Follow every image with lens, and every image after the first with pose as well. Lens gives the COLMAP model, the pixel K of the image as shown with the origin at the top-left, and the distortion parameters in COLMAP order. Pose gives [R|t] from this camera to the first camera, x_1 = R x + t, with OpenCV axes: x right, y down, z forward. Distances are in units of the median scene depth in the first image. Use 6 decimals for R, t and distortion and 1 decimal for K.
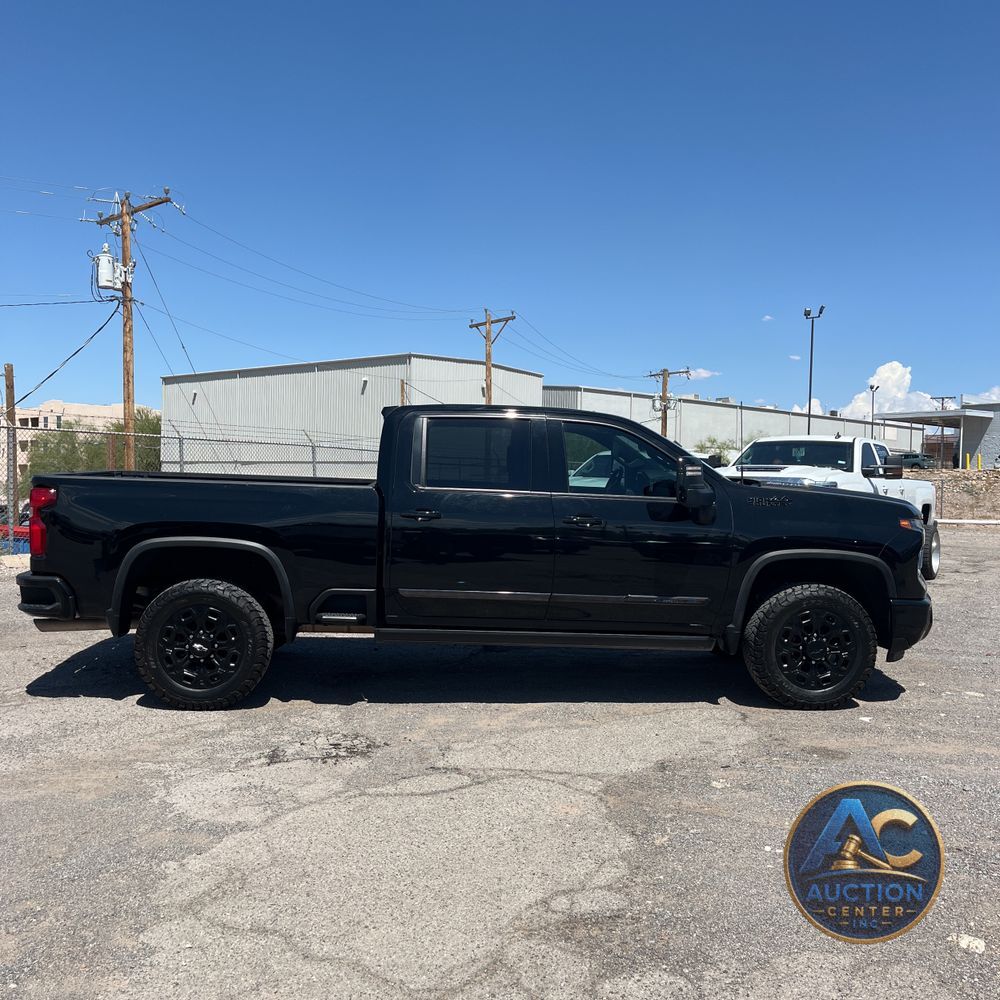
lens RADIAL K [[1017.1, 0, 484.7], [0, 1017.1, 482.5], [0, 0, 1]] dist [0.013983, 0.000000]
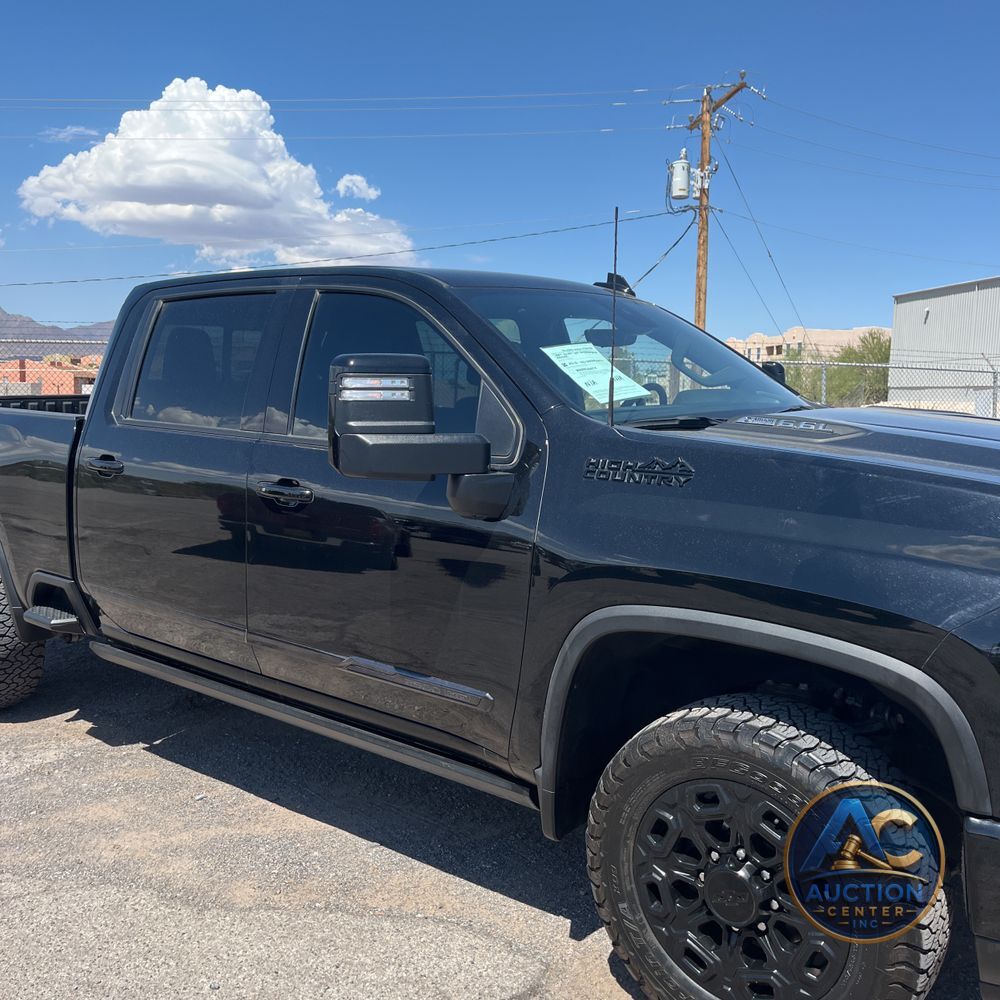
lens RADIAL K [[1017.1, 0, 484.0], [0, 1017.1, 494.6], [0, 0, 1]] dist [0.013983, 0.000000]
pose [[0.742636, 0.062627, -0.666760, 0.127900], [-0.006870, 0.996278, 0.085925, -0.001200], [0.669660, -0.059230, 0.740302, 0.180219]]
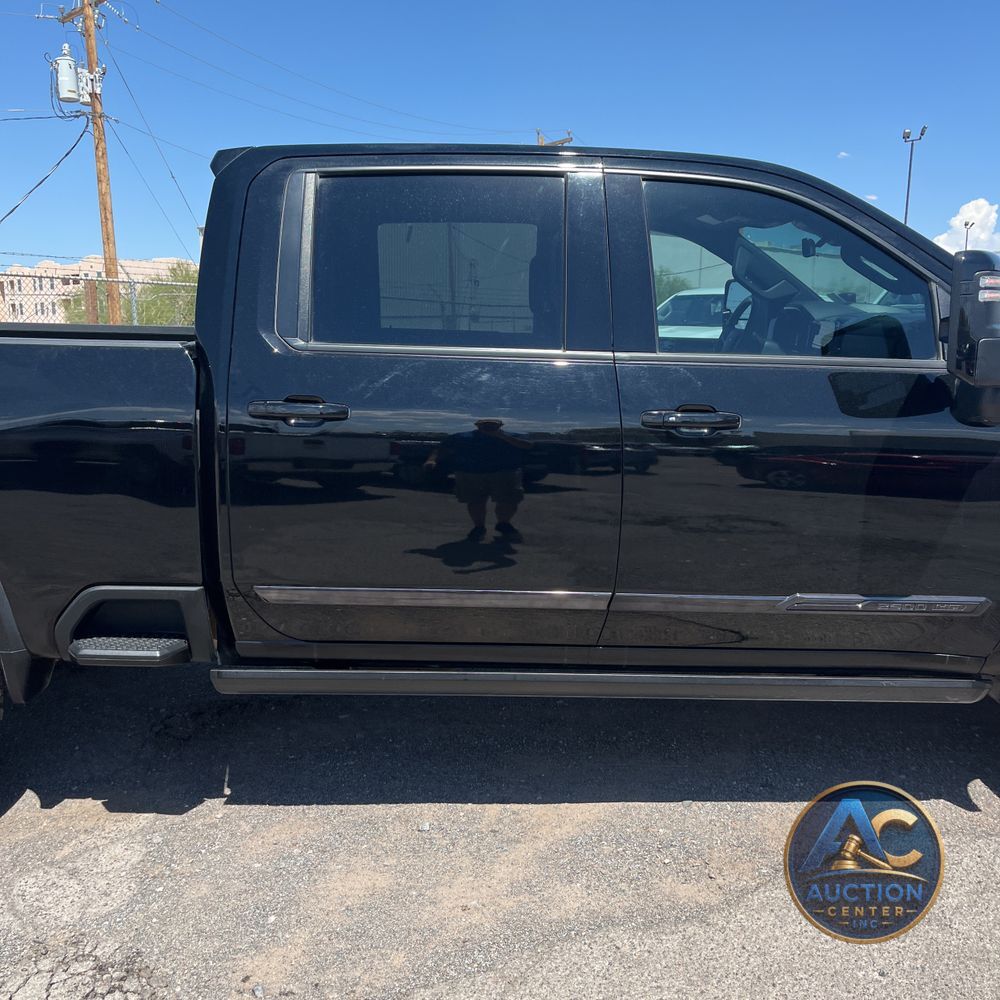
lens RADIAL K [[1017.1, 0, 499.7], [0, 1017.1, 508.1], [0, 0, 1]] dist [0.013983, 0.000000]
pose [[0.998927, -0.006336, -0.045885, 0.009677], [0.013863, 0.986090, 0.165633, 0.000775], [0.044198, -0.166091, 0.985119, 0.150268]]
